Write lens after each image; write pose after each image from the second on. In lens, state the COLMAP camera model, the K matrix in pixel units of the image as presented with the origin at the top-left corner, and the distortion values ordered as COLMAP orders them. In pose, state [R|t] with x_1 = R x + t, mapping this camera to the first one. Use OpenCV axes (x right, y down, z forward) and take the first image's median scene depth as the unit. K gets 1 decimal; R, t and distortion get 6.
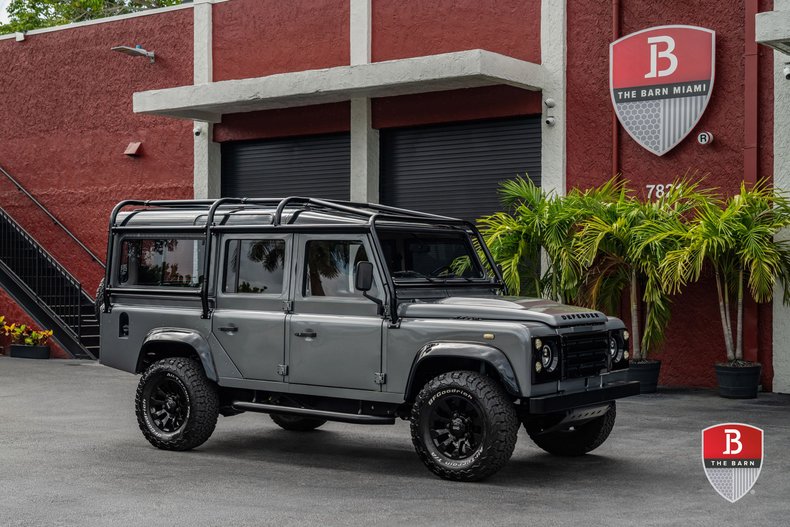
lens RADIAL K [[1230.3, 0, 373.8], [0, 1230.3, 280.5], [0, 0, 1]] dist [0.060471, 0.000000]
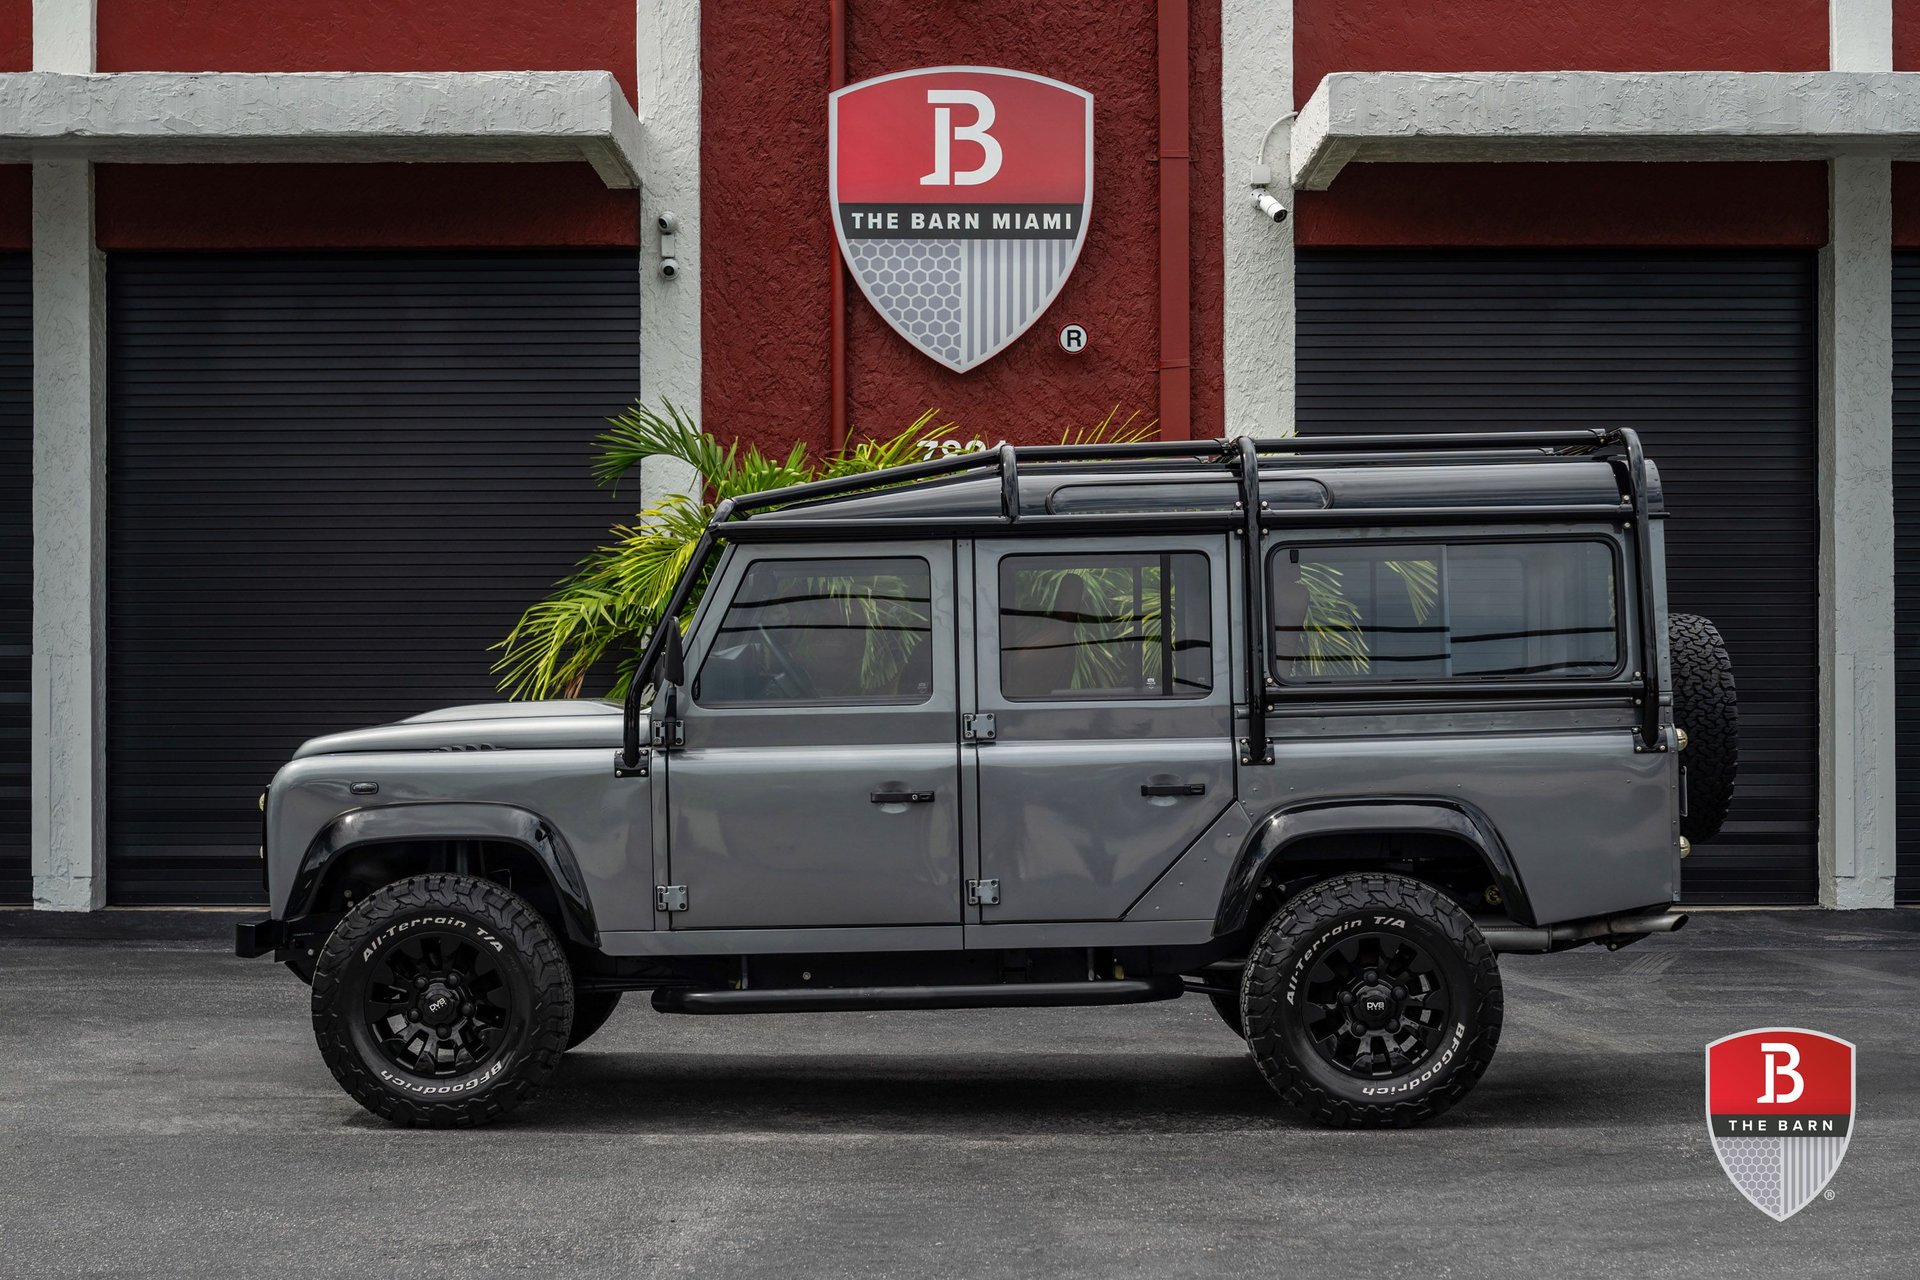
lens RADIAL K [[3080.9, 0, 876.9], [0, 3080.9, 687.1], [0, 0, 1]] dist [0.036876, 0.000000]
pose [[0.810468, -0.005300, 0.585759, -0.411161], [0.003222, 0.999984, 0.004590, 0.001996], [-0.585774, -0.001832, 0.810472, 0.160334]]
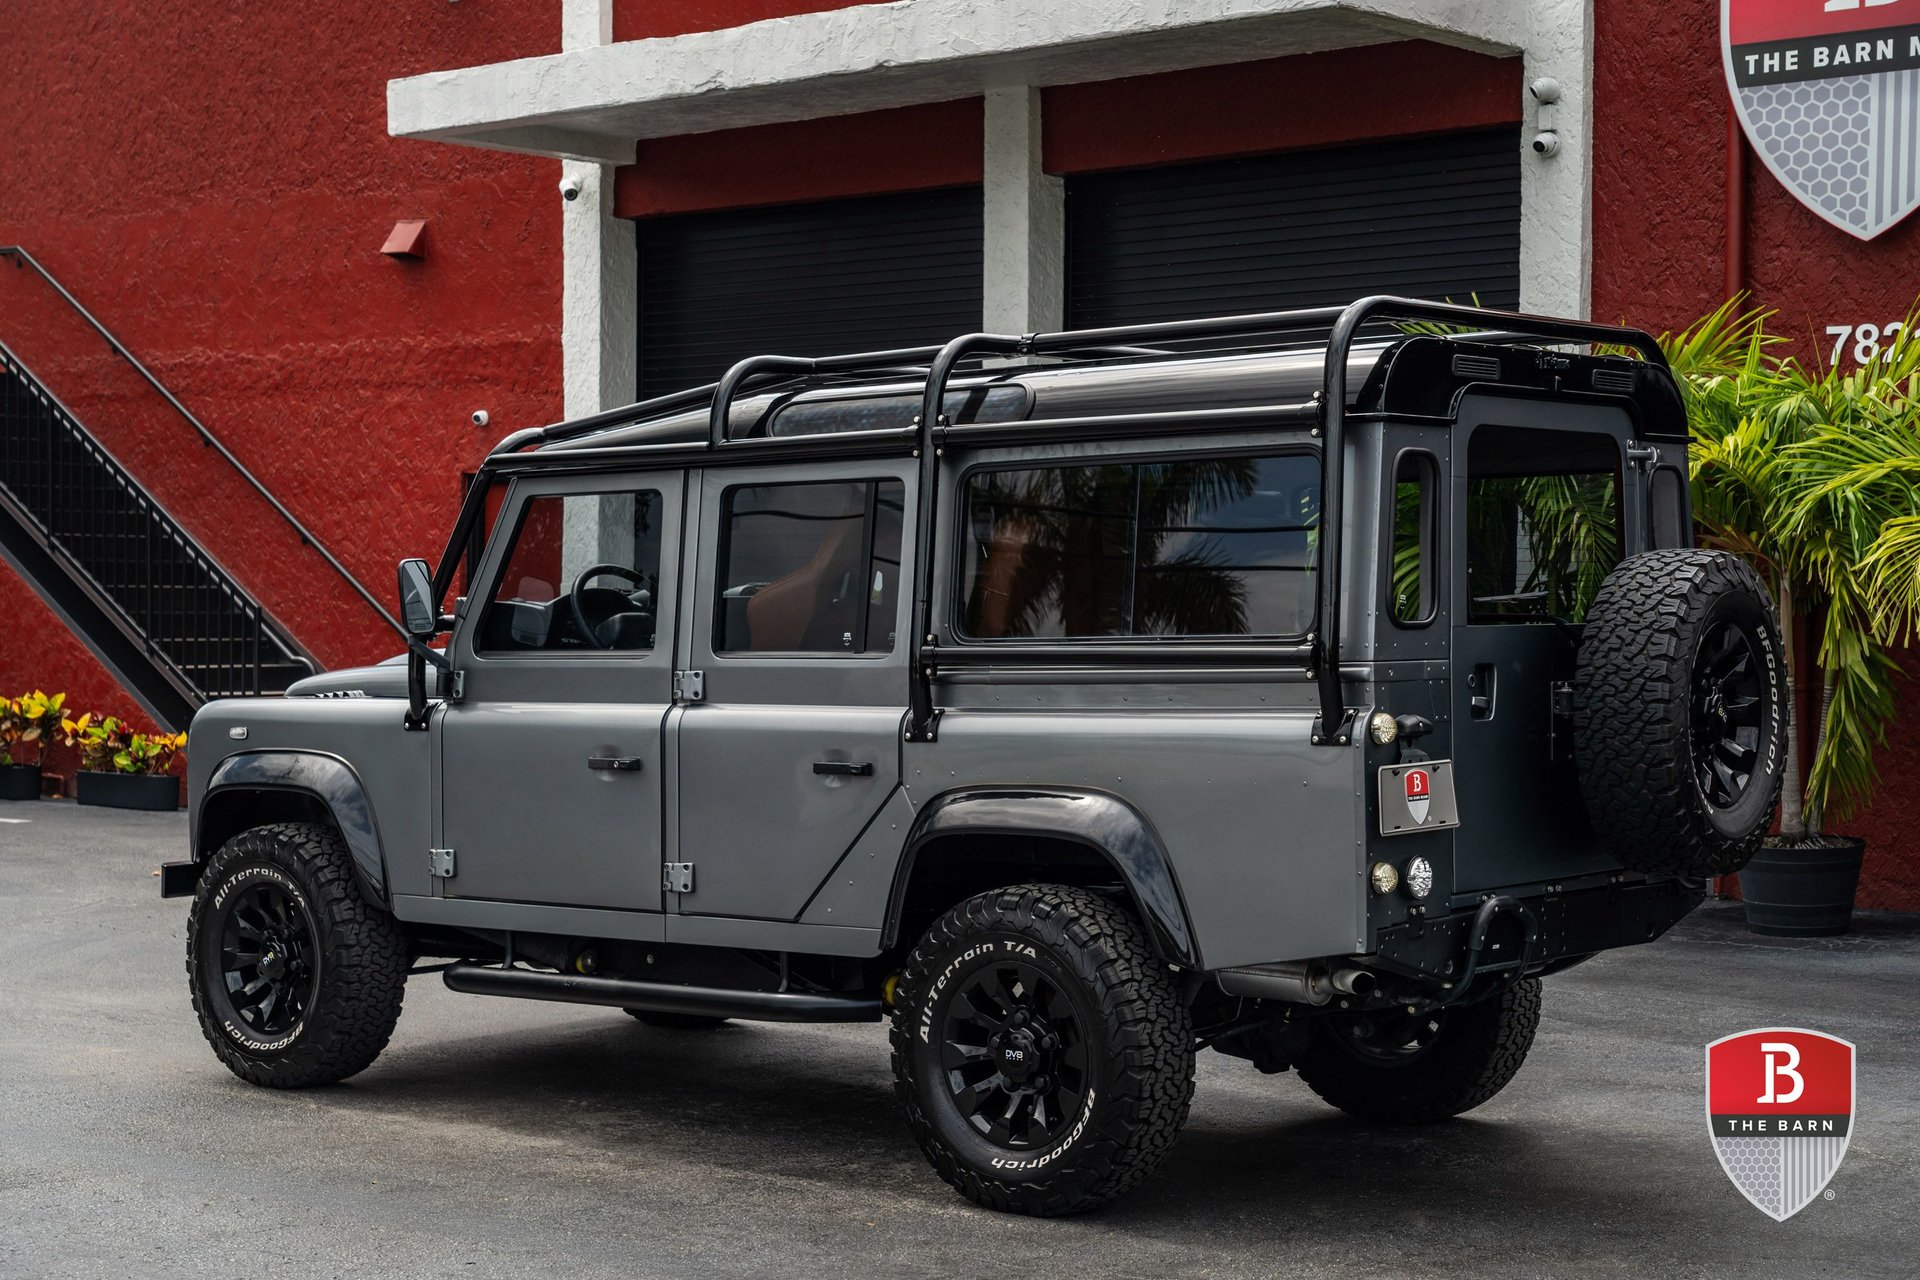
lens RADIAL K [[3080.9, 0, 925.5], [0, 3080.9, 688.1], [0, 0, 1]] dist [0.036876, 0.000000]
pose [[0.997839, 0.003865, -0.065589, 0.027921], [-0.001782, 0.999493, 0.031787, -0.003576], [0.065678, -0.031602, 0.997340, 0.123679]]
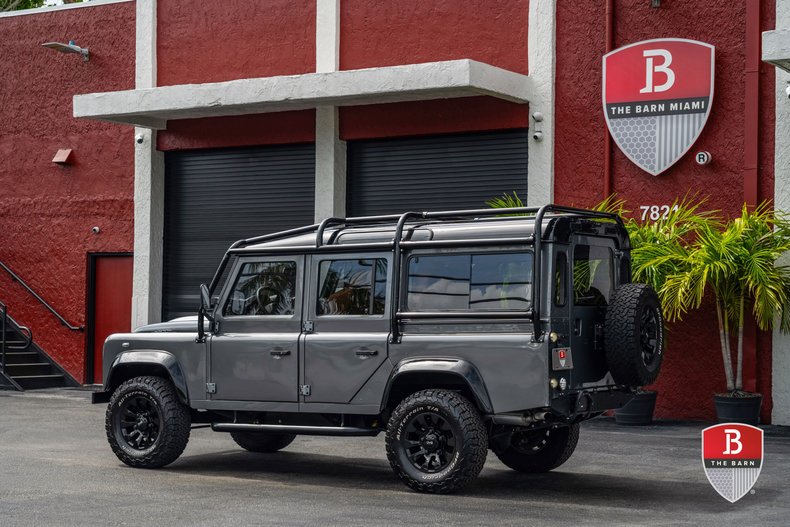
lens RADIAL K [[1439.9, 0, 379.7], [0, 1439.9, 304.2], [0, 0, 1]] dist [0.082895, 0.000000]
pose [[0.996746, 0.008556, 0.080149, -0.067373], [-0.008284, 0.999959, -0.003723, 0.003724], [-0.080177, 0.003047, 0.996776, -0.088681]]
